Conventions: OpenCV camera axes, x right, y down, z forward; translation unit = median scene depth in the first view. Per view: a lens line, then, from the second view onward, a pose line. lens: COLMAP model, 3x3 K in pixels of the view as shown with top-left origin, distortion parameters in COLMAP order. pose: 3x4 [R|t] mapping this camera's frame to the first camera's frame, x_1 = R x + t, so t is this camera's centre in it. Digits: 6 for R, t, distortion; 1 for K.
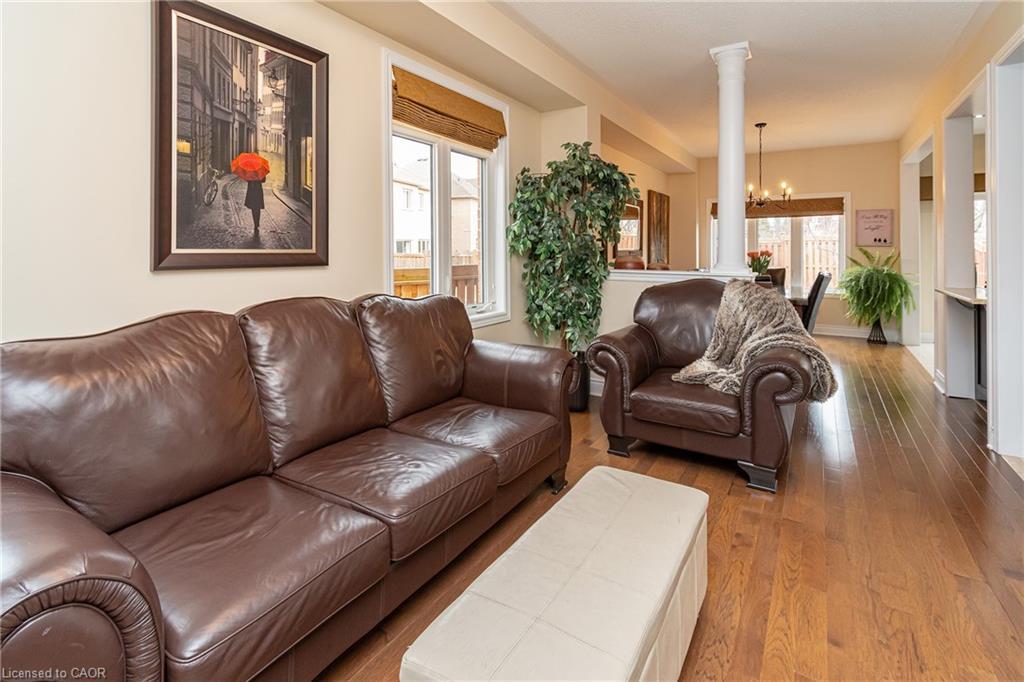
lens RADIAL K [[486.3, 0, 485.4], [0, 486.3, 255.9], [0, 0, 1]] dist [0.002093, -0.000410]
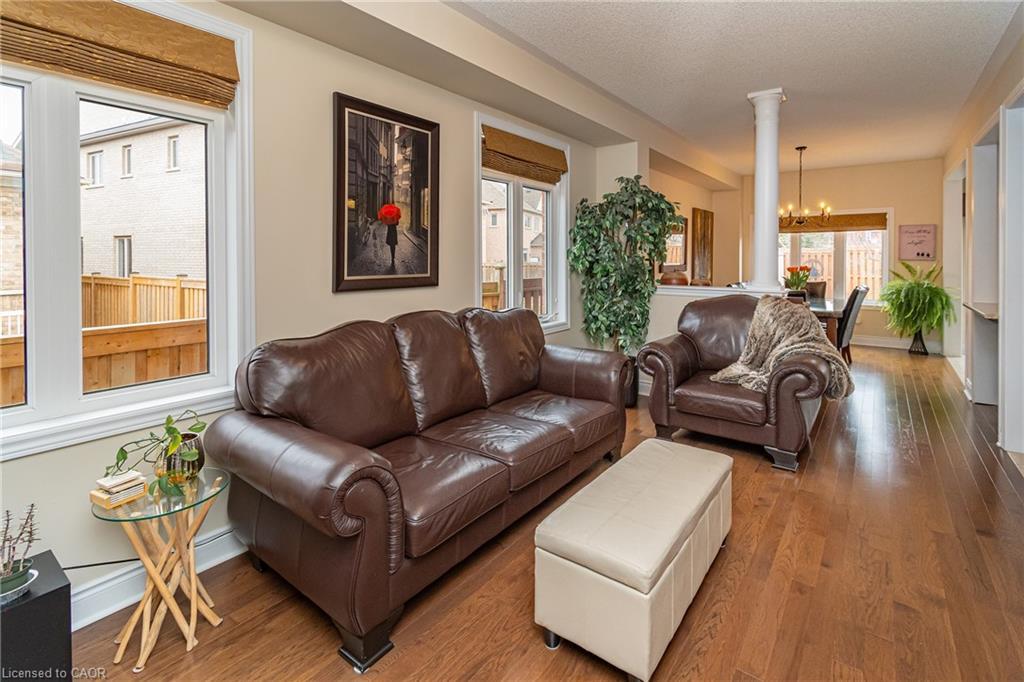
lens RADIAL K [[493.5, 0, 491.4], [0, 493.5, 268.8], [0, 0, 1]] dist [0.000020, 0.000513]
pose [[0.997779, 0.001905, -0.066586, -0.072709], [-0.001036, 0.999914, 0.013076, -0.033607], [0.066605, -0.012978, 0.997695, -0.241134]]
